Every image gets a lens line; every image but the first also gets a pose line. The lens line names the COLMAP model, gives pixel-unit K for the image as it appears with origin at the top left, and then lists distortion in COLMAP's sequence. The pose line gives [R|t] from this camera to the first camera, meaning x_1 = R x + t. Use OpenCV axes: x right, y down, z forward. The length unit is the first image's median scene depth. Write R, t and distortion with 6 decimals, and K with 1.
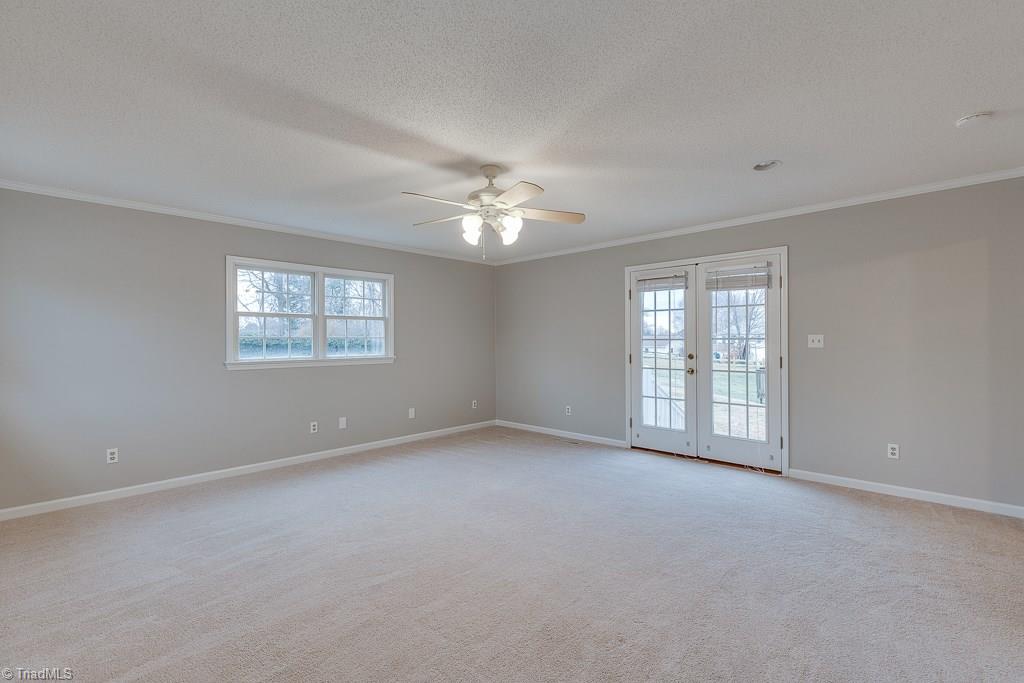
lens RADIAL K [[457.9, 0, 518.8], [0, 457.9, 338.4], [0, 0, 1]] dist [0.001161, 0.000476]
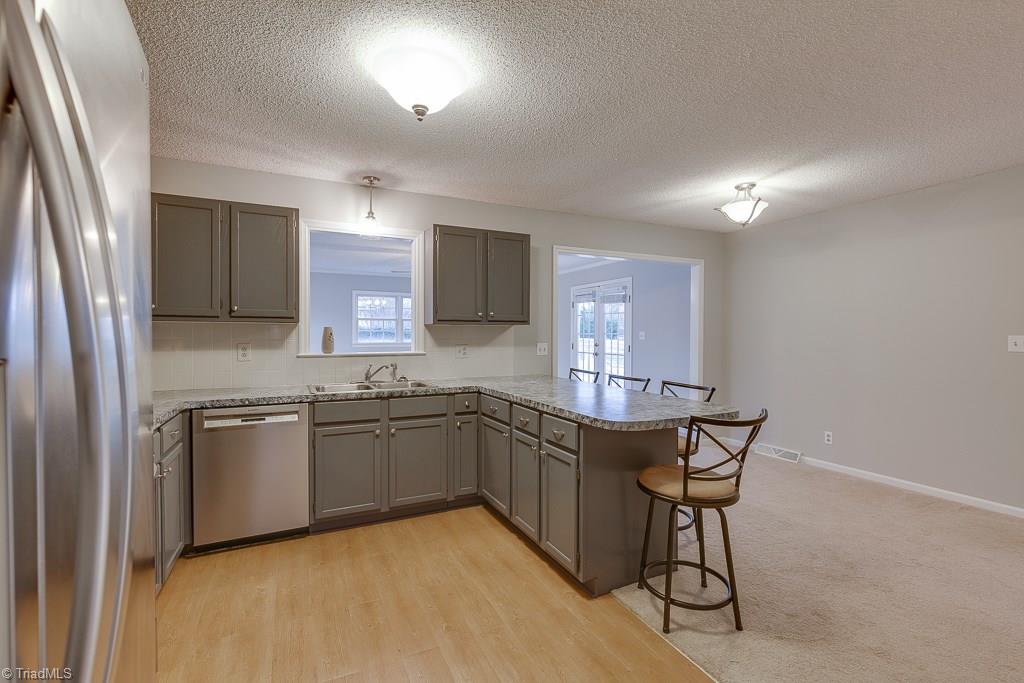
lens RADIAL K [[457.9, 0, 518.8], [0, 457.9, 338.4], [0, 0, 1]] dist [0.001161, 0.000476]
pose [[0.934707, 0.013580, -0.355160, 0.728043], [-0.008325, 0.999832, 0.016321, -0.006785], [0.355322, -0.012299, 0.934663, -0.603070]]
